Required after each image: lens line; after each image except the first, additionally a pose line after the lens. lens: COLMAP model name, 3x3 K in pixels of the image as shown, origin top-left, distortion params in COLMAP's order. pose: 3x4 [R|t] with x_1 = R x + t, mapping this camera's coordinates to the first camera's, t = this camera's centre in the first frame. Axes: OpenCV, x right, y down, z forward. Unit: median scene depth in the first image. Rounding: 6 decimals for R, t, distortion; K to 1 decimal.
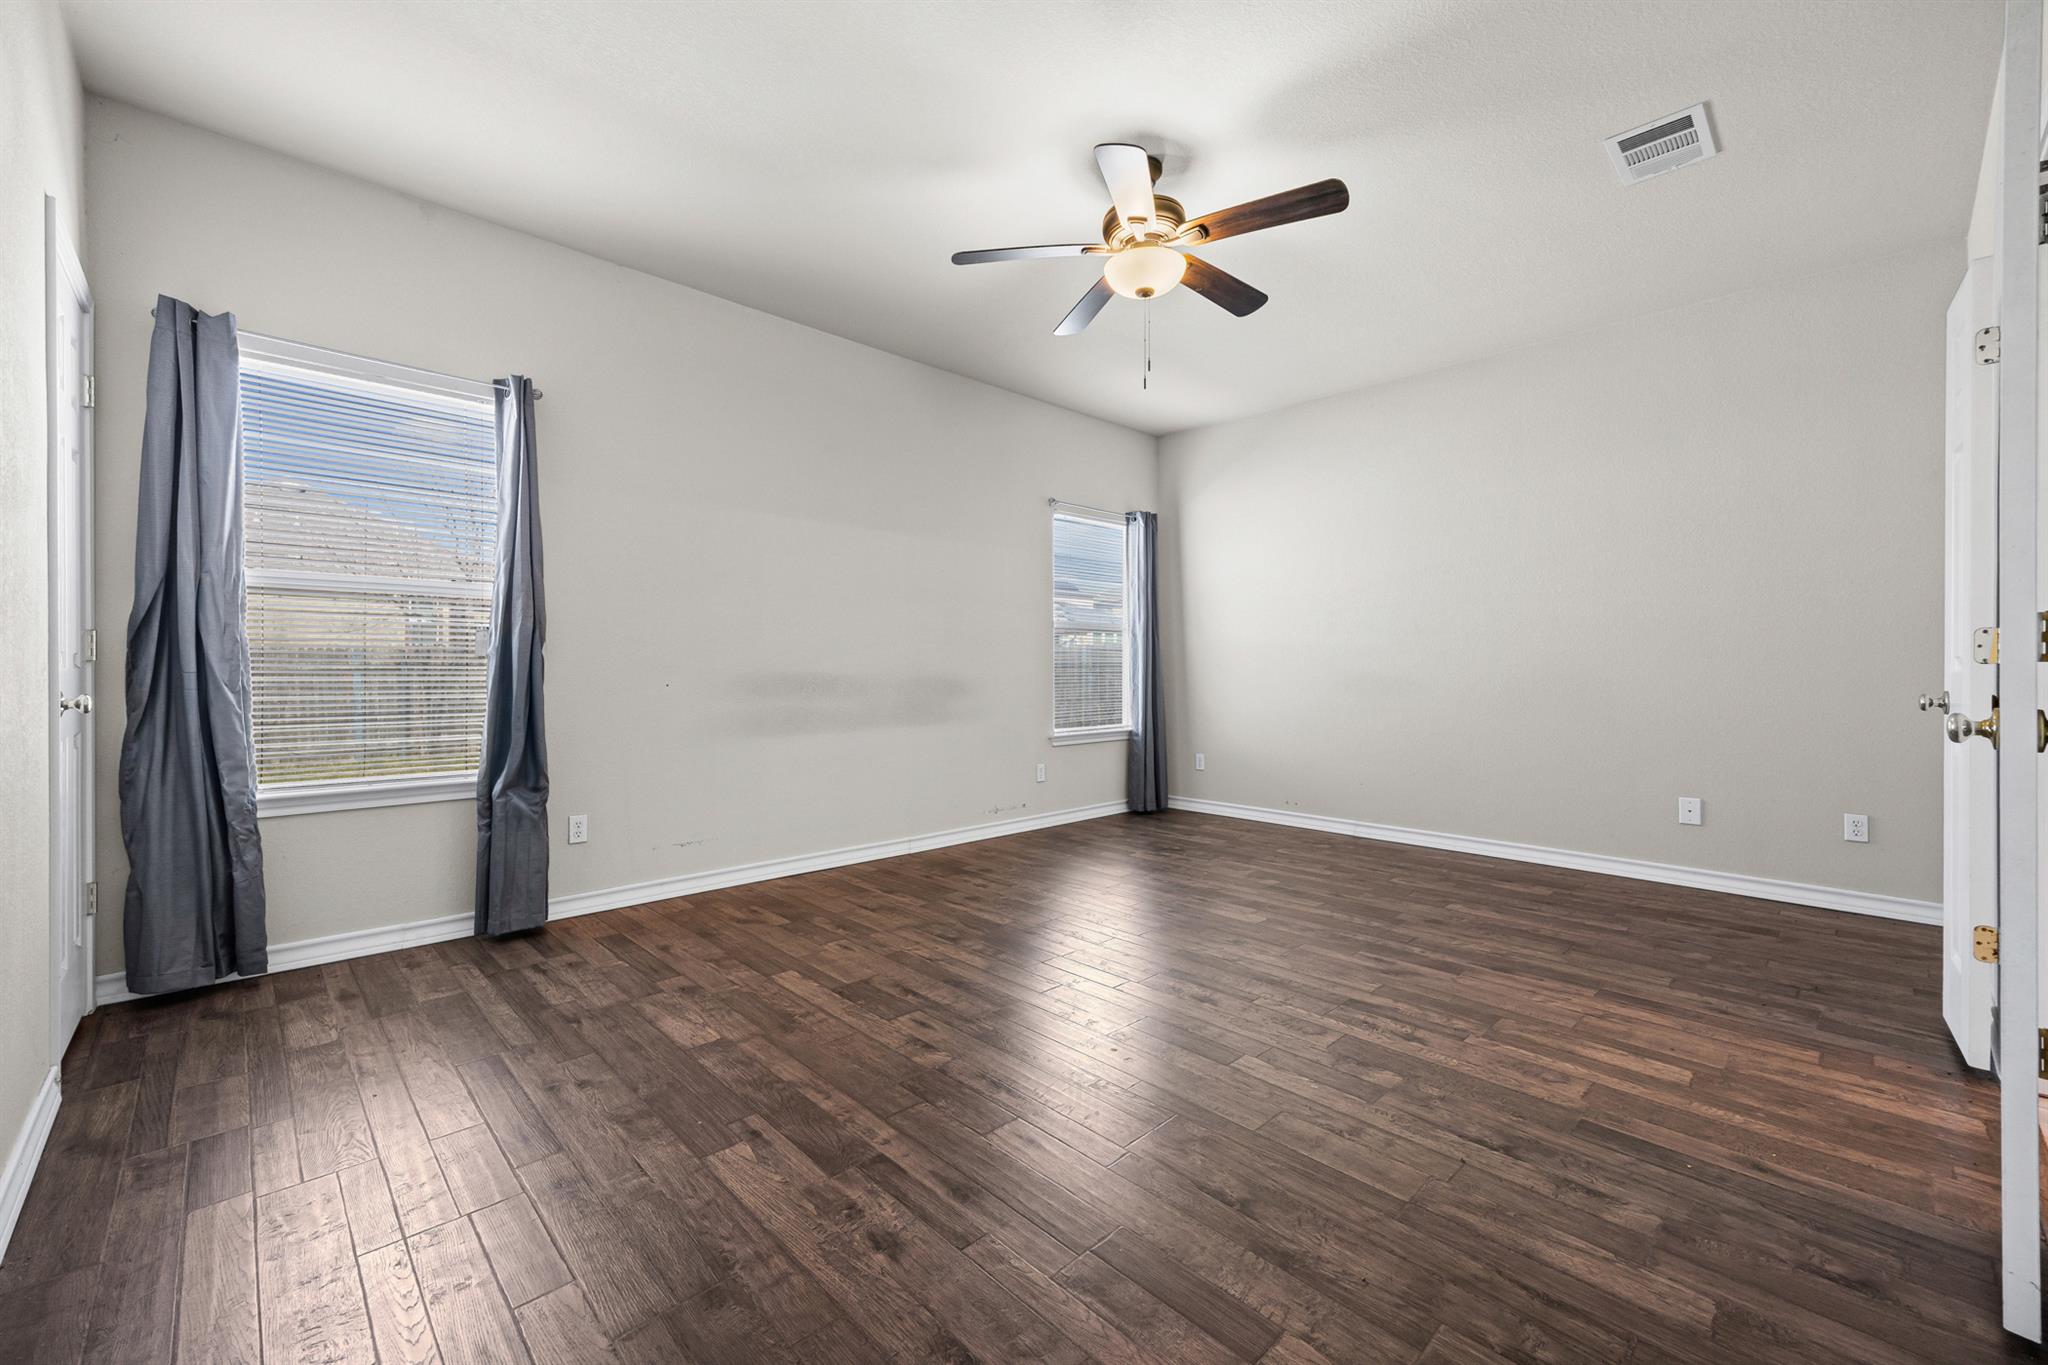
lens RADIAL K [[827.5, 0, 988.8], [0, 827.5, 663.1], [0, 0, 1]] dist [0.006070, -0.000165]
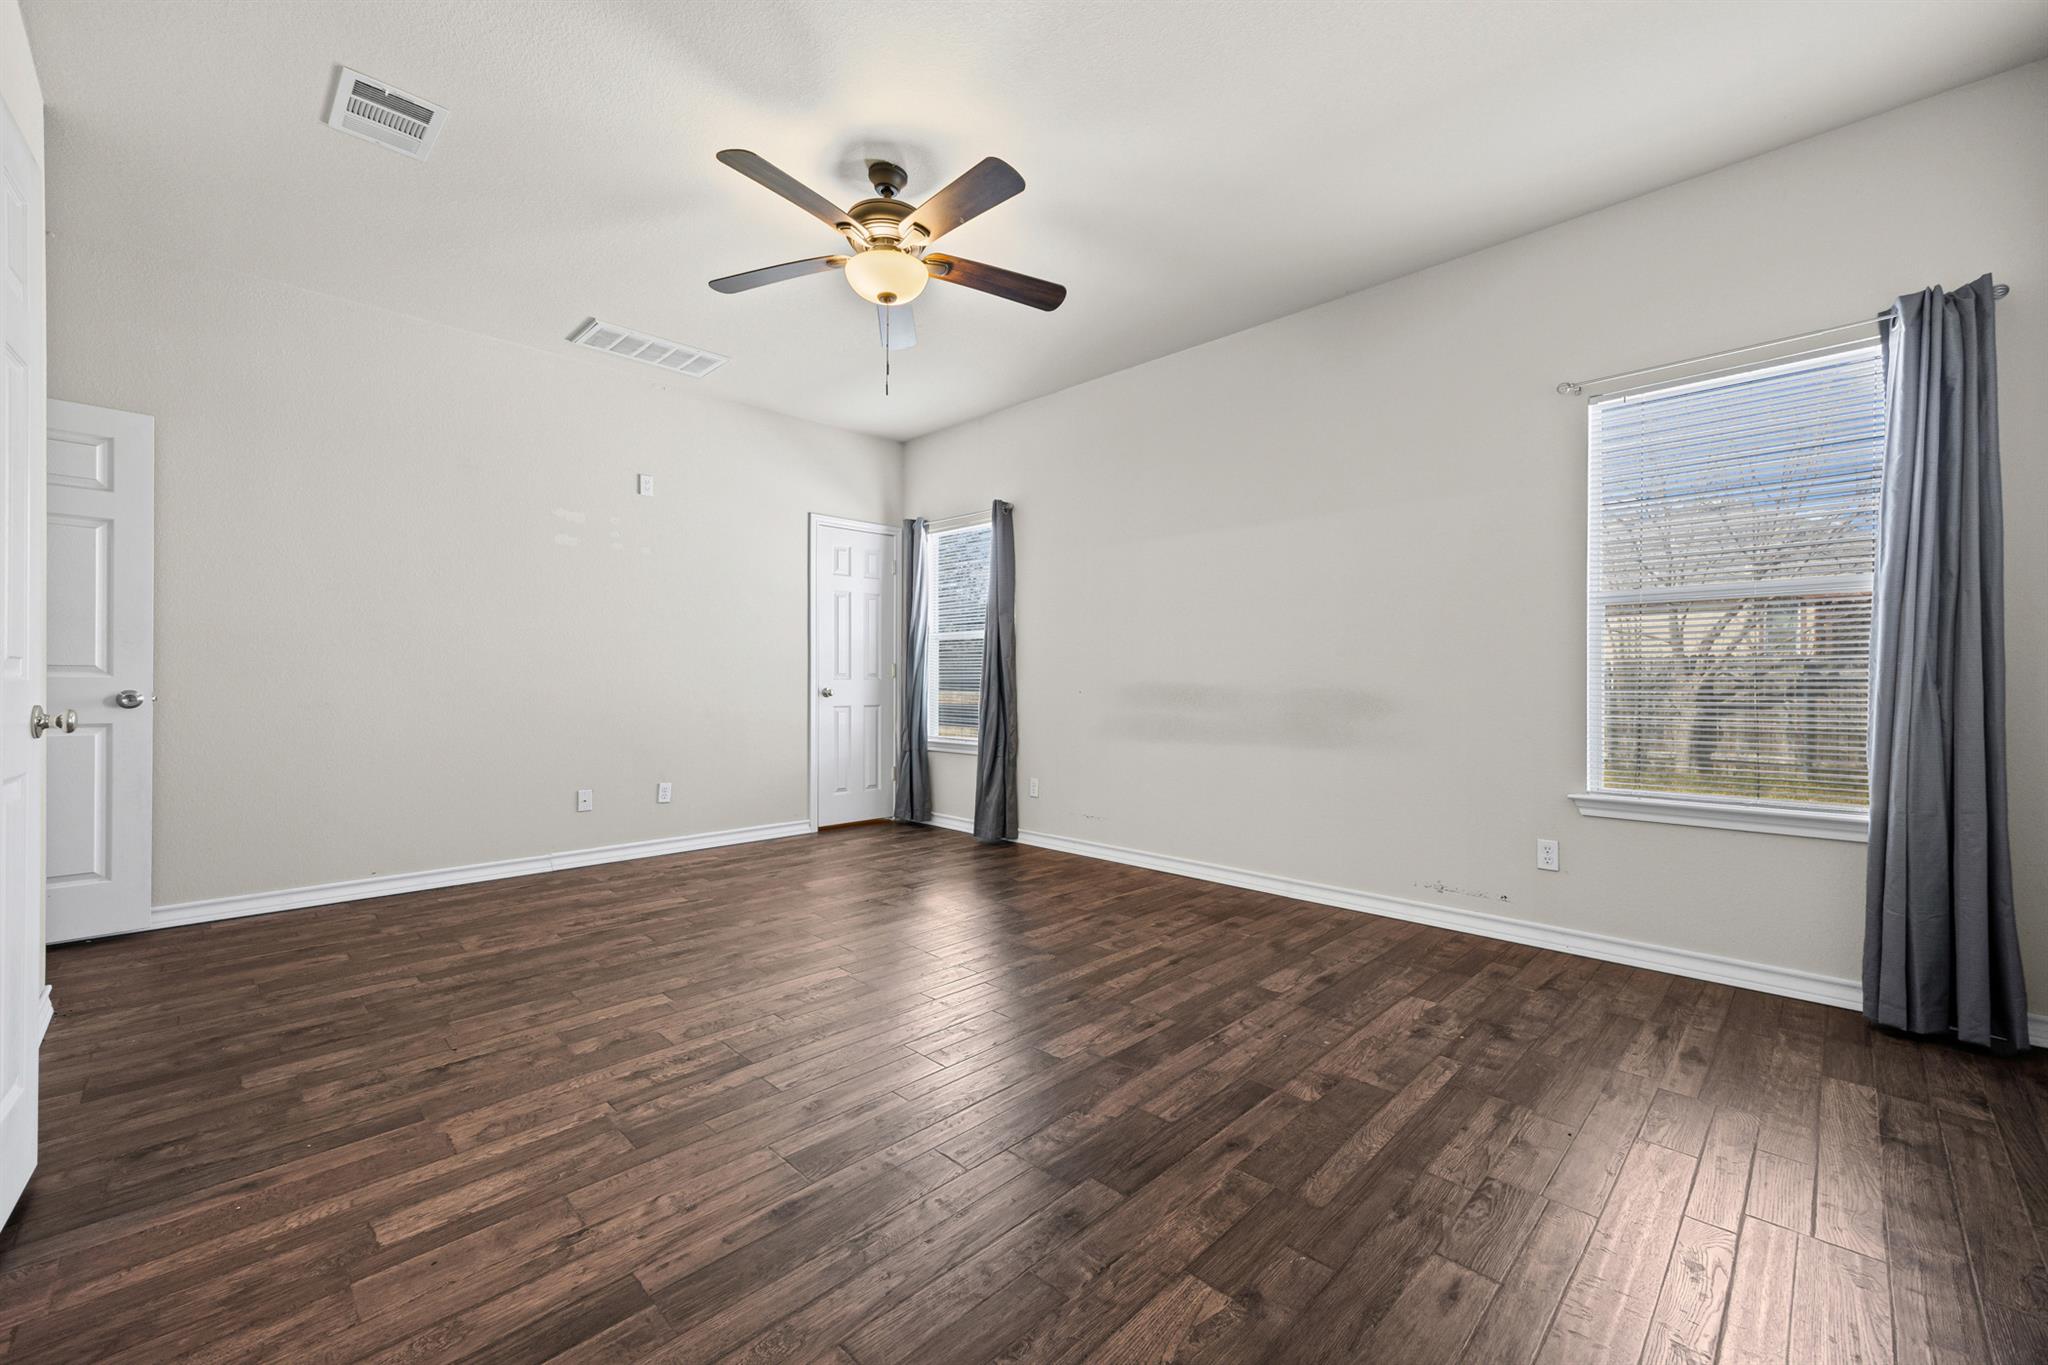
lens RADIAL K [[827.5, 0, 1019.1], [0, 827.5, 694.7], [0, 0, 1]] dist [0.006070, -0.000165]
pose [[0.037043, 0.016849, -0.999172, 1.544456], [0.004271, 0.999846, 0.017019, 0.025026], [0.999305, -0.004898, 0.036965, 1.502239]]
